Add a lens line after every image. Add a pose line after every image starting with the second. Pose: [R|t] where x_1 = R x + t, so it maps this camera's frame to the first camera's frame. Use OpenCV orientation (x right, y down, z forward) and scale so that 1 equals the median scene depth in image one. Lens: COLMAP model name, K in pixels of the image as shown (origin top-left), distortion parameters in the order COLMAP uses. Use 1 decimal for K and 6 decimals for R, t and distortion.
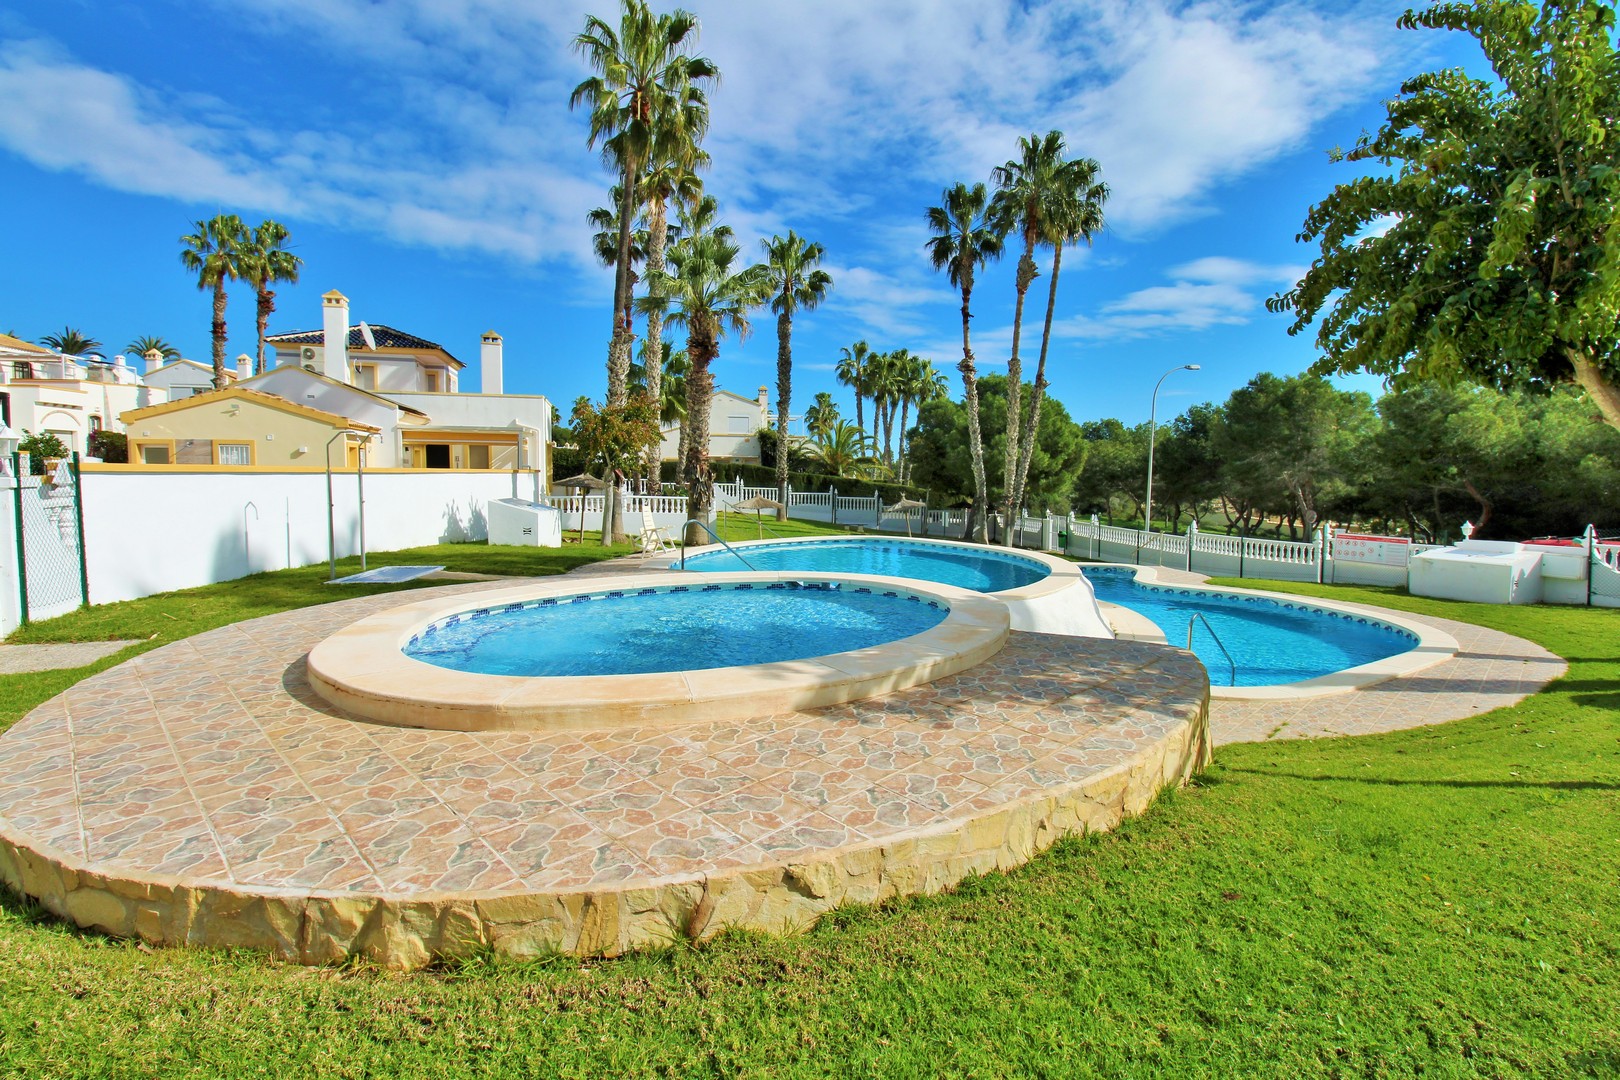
lens RADIAL K [[775.0, 0, 810.0], [0, 775.0, 540.0], [0, 0, 1]] dist [-0.000158, -0.013855]
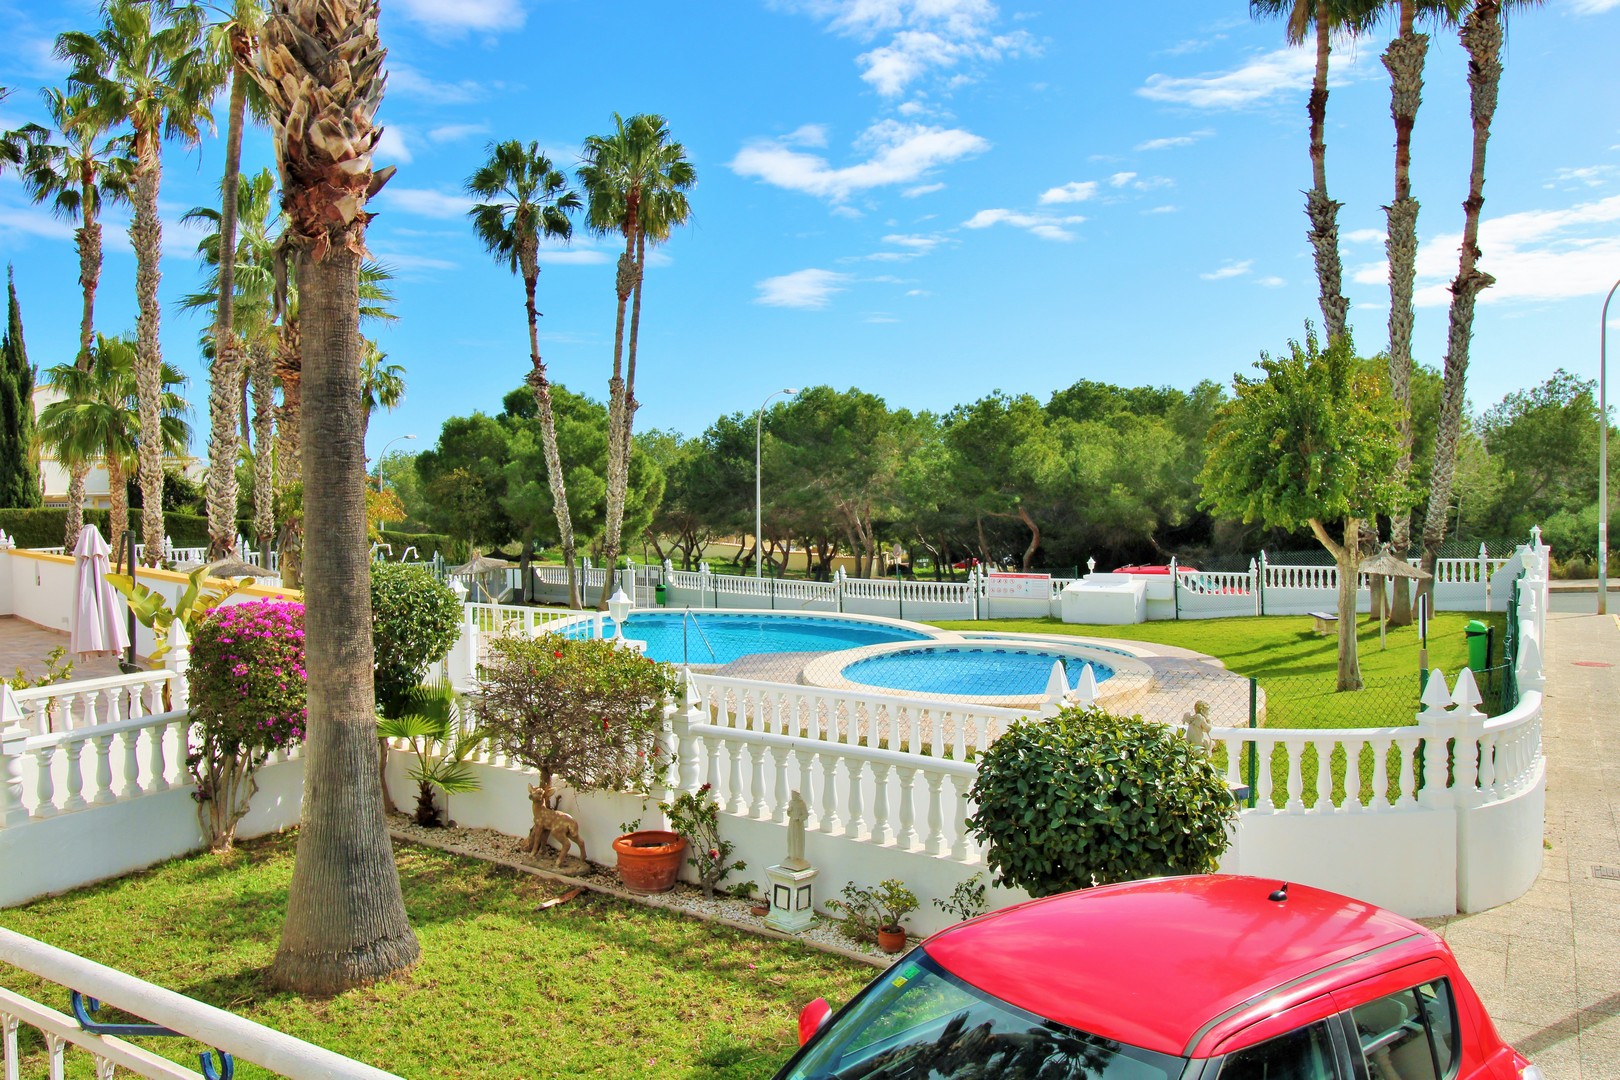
lens RADIAL K [[1280.8, 0, 810.0], [0, 1280.8, 540.0], [0, 0, 1]] dist [0.008576, 0.002759]
pose [[0.798600, -0.048567, 0.599899, -0.387766], [0.070857, 0.997394, -0.013579, -0.031268], [-0.597676, 0.053351, 0.799961, -0.187333]]
